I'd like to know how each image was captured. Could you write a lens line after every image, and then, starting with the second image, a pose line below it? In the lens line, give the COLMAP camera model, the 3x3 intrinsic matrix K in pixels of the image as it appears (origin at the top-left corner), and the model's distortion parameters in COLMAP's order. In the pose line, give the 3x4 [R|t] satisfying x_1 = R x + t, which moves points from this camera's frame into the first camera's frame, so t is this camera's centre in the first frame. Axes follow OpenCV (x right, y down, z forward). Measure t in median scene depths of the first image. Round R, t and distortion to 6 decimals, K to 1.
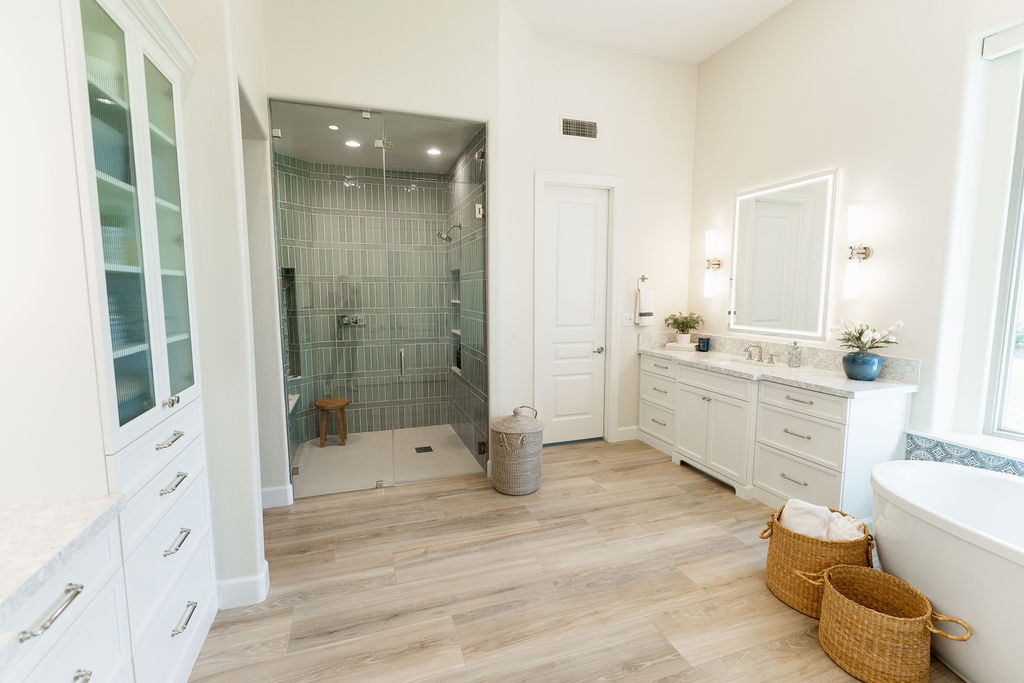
lens RADIAL K [[450.5, 0, 511.3], [0, 450.5, 339.8], [0, 0, 1]] dist [-0.001292, 0.000130]
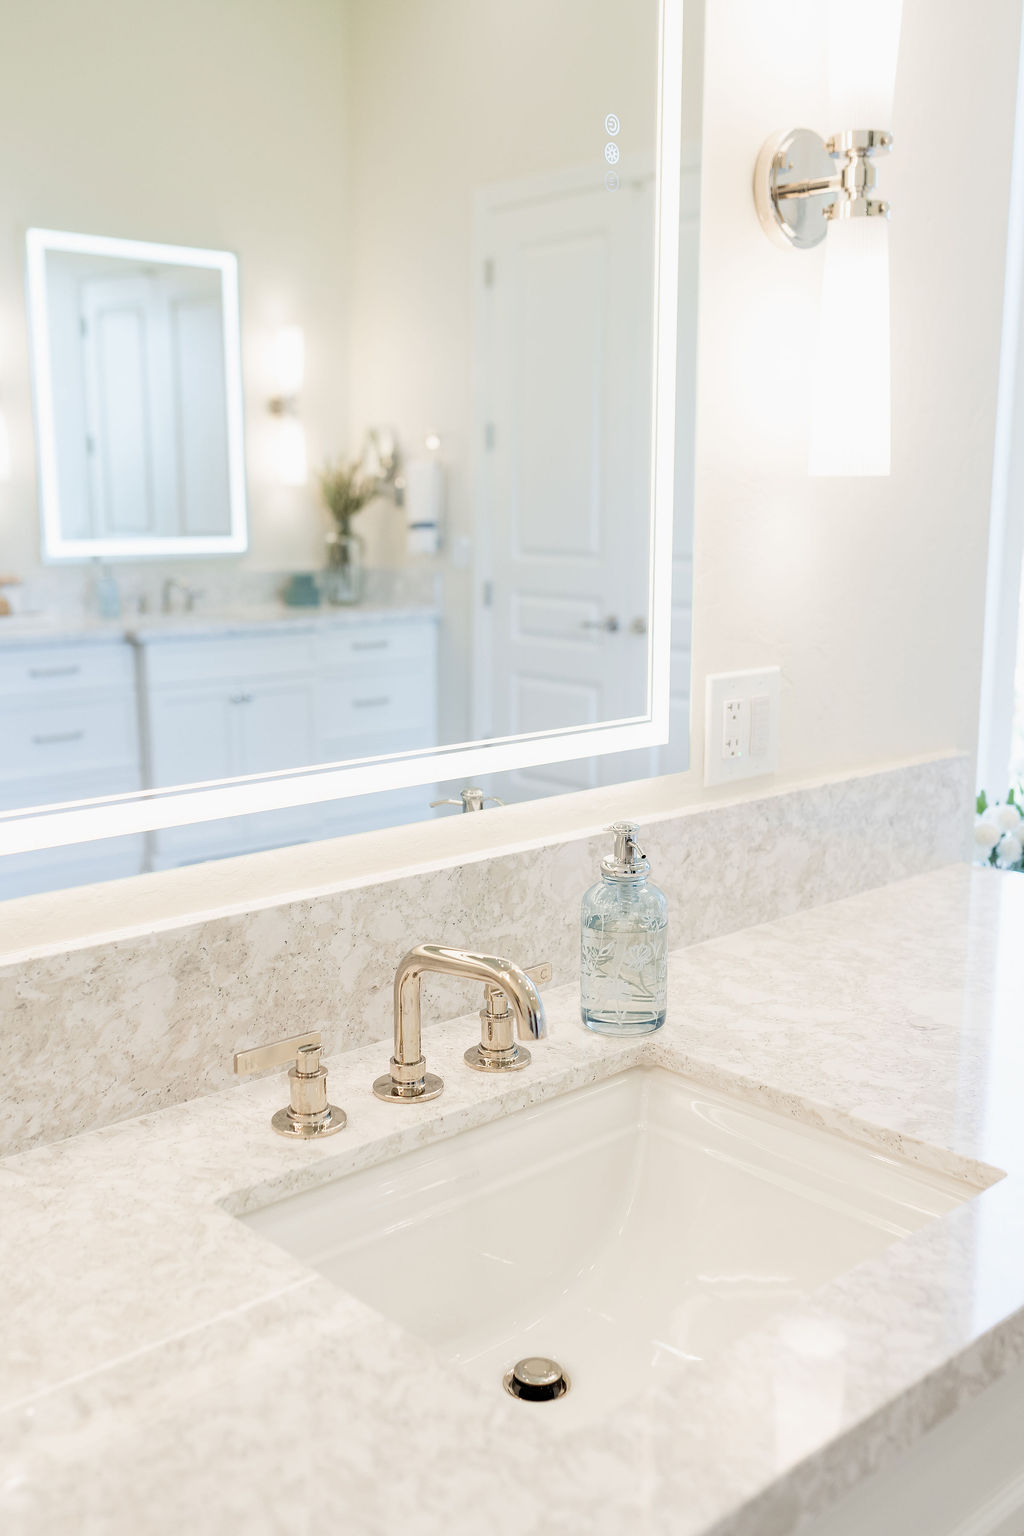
lens RADIAL K [[1495.1, 0, 506.6], [0, 1495.1, 774.2], [0, 0, 1]] dist [0.004035, -0.000877]
pose [[-0.387453, -0.176887, 0.904760, 0.257350], [0.098836, 0.967793, 0.231536, -0.107861], [-0.916576, 0.179132, -0.357492, 1.160746]]
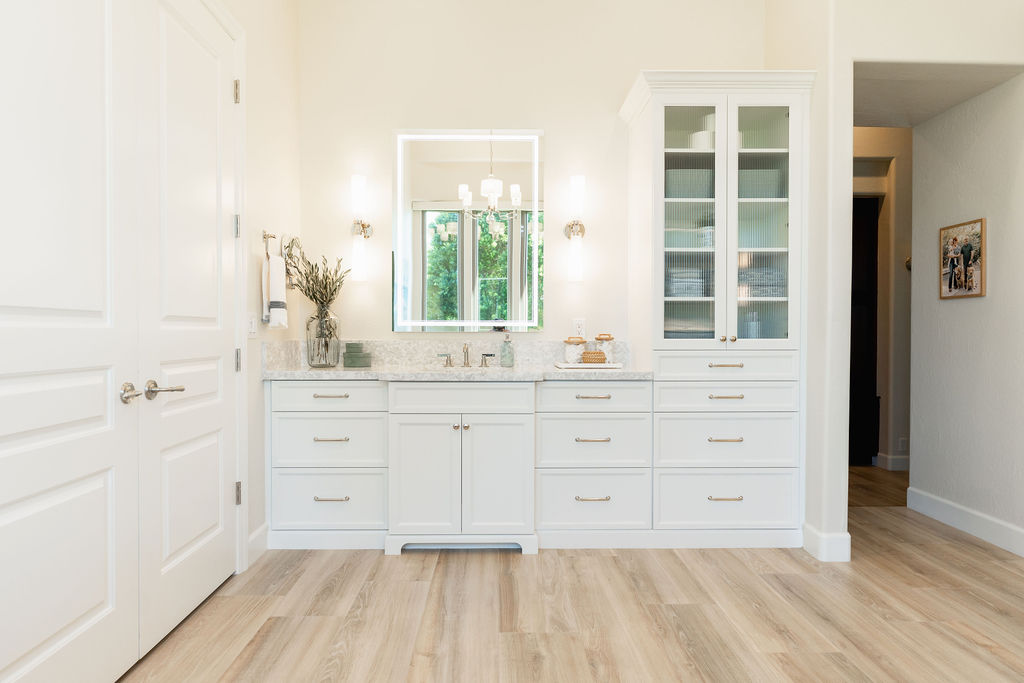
lens RADIAL K [[591.4, 0, 499.6], [0, 591.4, 339.3], [0, 0, 1]] dist [0.001984, 0.000255]
pose [[0.319998, -0.011980, 0.947343, -0.349718], [0.099869, 0.994776, -0.021155, 0.031270], [-0.942140, 0.101380, 0.319523, 0.684259]]
